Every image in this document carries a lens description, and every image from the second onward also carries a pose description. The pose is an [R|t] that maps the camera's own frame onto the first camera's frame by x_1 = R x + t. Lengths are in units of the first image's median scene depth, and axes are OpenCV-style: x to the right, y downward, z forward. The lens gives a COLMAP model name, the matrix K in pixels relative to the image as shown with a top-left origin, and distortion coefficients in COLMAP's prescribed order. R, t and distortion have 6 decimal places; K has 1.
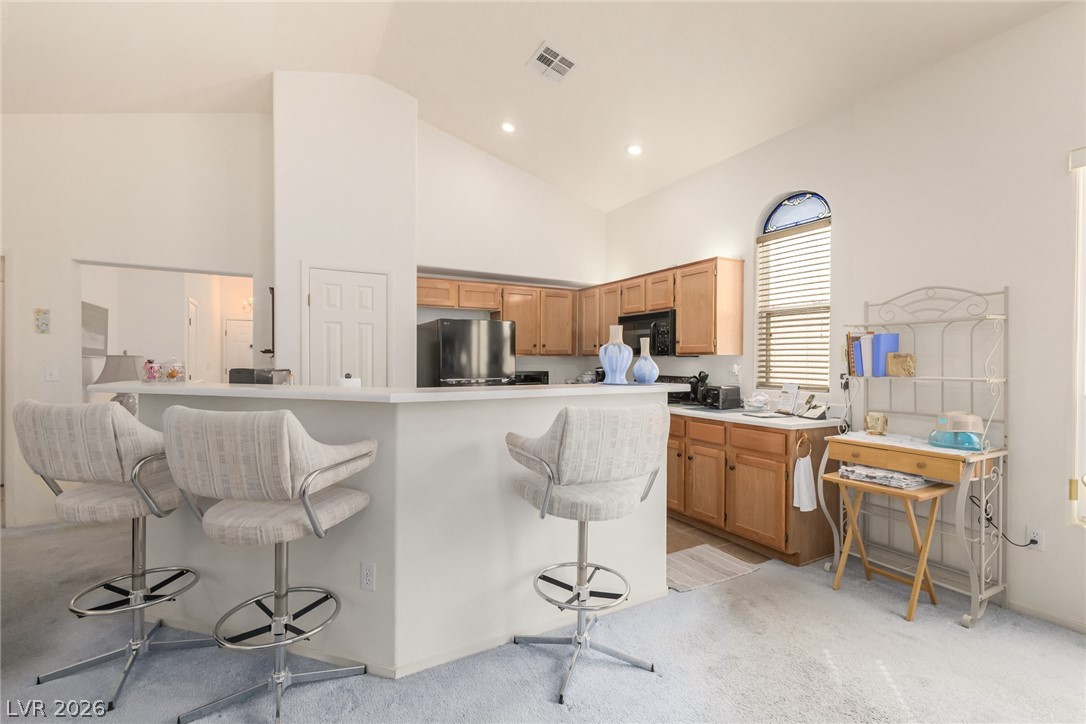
lens RADIAL K [[474.4, 0, 533.9], [0, 474.4, 364.3], [0, 0, 1]] dist [0.003616, 0.000419]
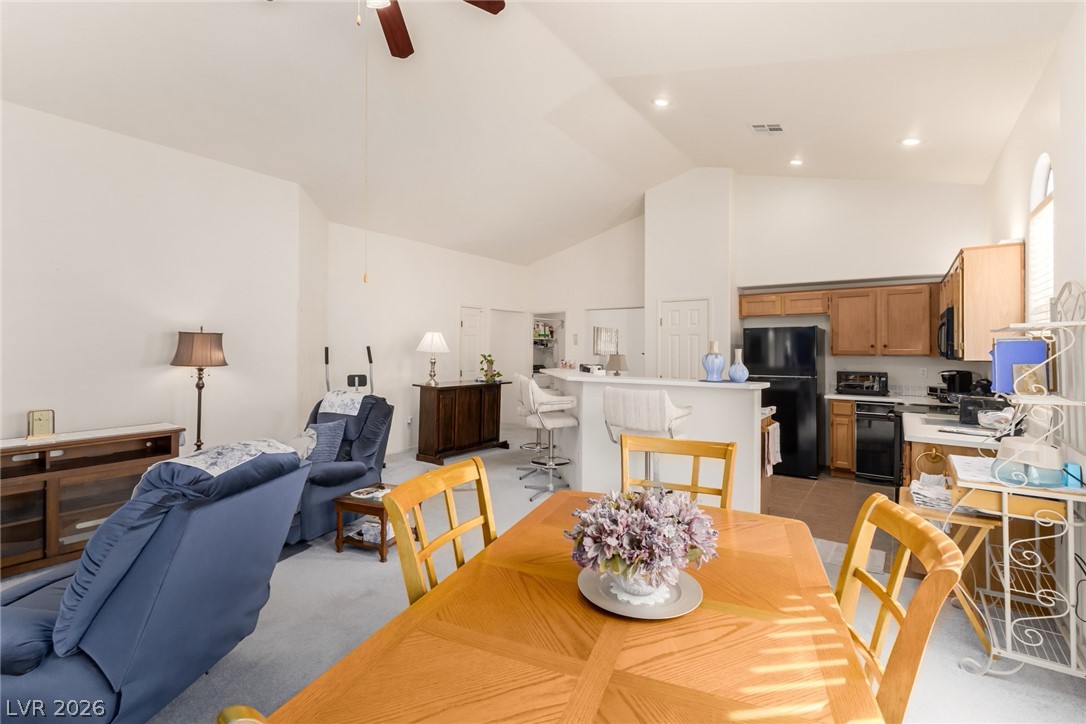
lens RADIAL K [[498.7, 0, 556.1], [0, 498.7, 355.4], [0, 0, 1]] dist [0.015966, -0.000299]
pose [[0.450651, 0.007739, -0.892666, 1.113952], [-0.009381, 0.999948, 0.003934, -0.031154], [0.892651, 0.006601, 0.450701, -0.111052]]
